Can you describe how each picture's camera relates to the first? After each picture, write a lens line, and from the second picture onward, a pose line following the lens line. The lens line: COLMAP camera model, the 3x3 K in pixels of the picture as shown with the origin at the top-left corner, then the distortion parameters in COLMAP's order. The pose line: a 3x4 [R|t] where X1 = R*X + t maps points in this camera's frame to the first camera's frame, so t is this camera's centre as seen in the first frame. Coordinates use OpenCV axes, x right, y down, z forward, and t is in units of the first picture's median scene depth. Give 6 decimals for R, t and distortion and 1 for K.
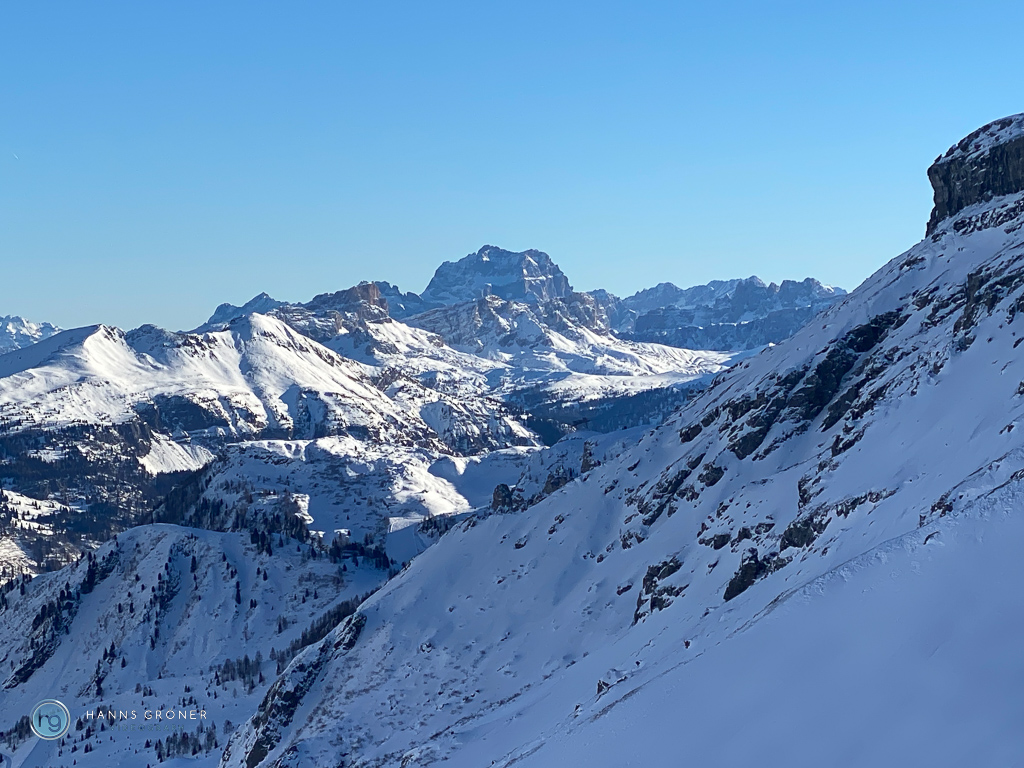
lens RADIAL K [[3258.5, 0, 511.3], [0, 3258.5, 386.7], [0, 0, 1]] dist [0.162105, 0.000000]
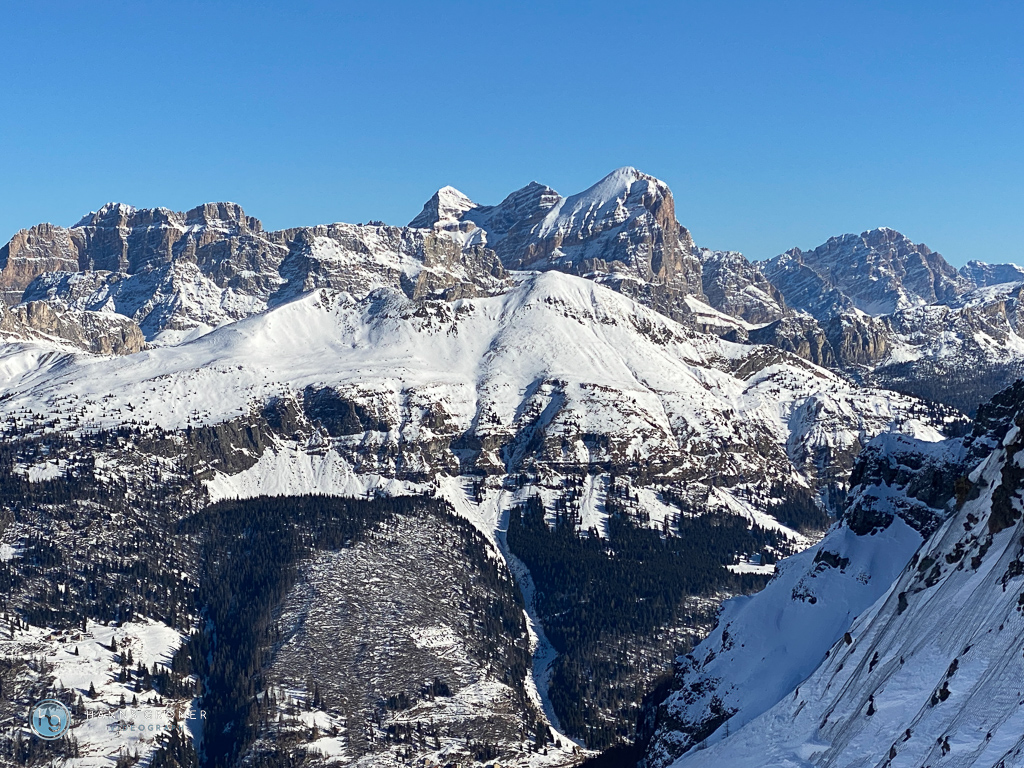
lens RADIAL K [[2359.6, 0, 481.5], [0, 2359.6, 367.7], [0, 0, 1]] dist [0.231964, 0.000000]
pose [[0.843470, 0.013081, -0.537017, 0.199002], [-0.005491, 0.999861, 0.015732, -0.009523], [0.537148, -0.010321, 0.843425, 0.560430]]
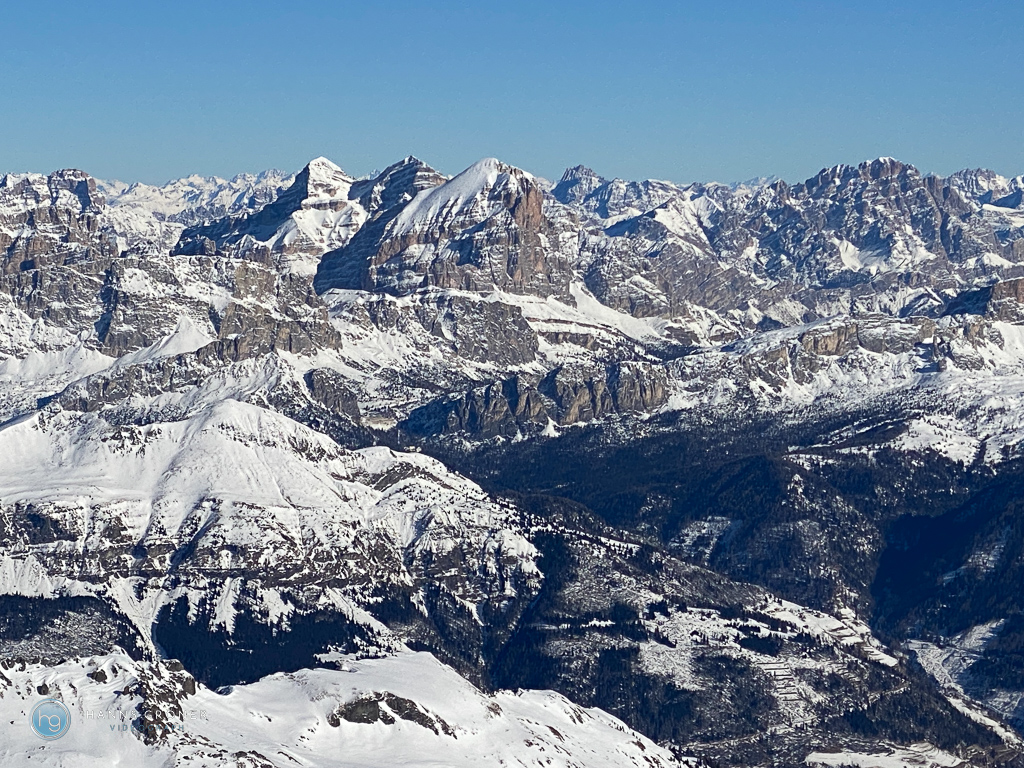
lens RADIAL K [[3258.5, 0, 442.5], [0, 3258.5, 342.3], [0, 0, 1]] dist [0.162105, 0.000000]
pose [[0.824159, 0.041959, -0.564802, 0.490741], [-0.014508, 0.998489, 0.053008, -0.089534], [0.566173, -0.035493, 0.823522, 0.303524]]
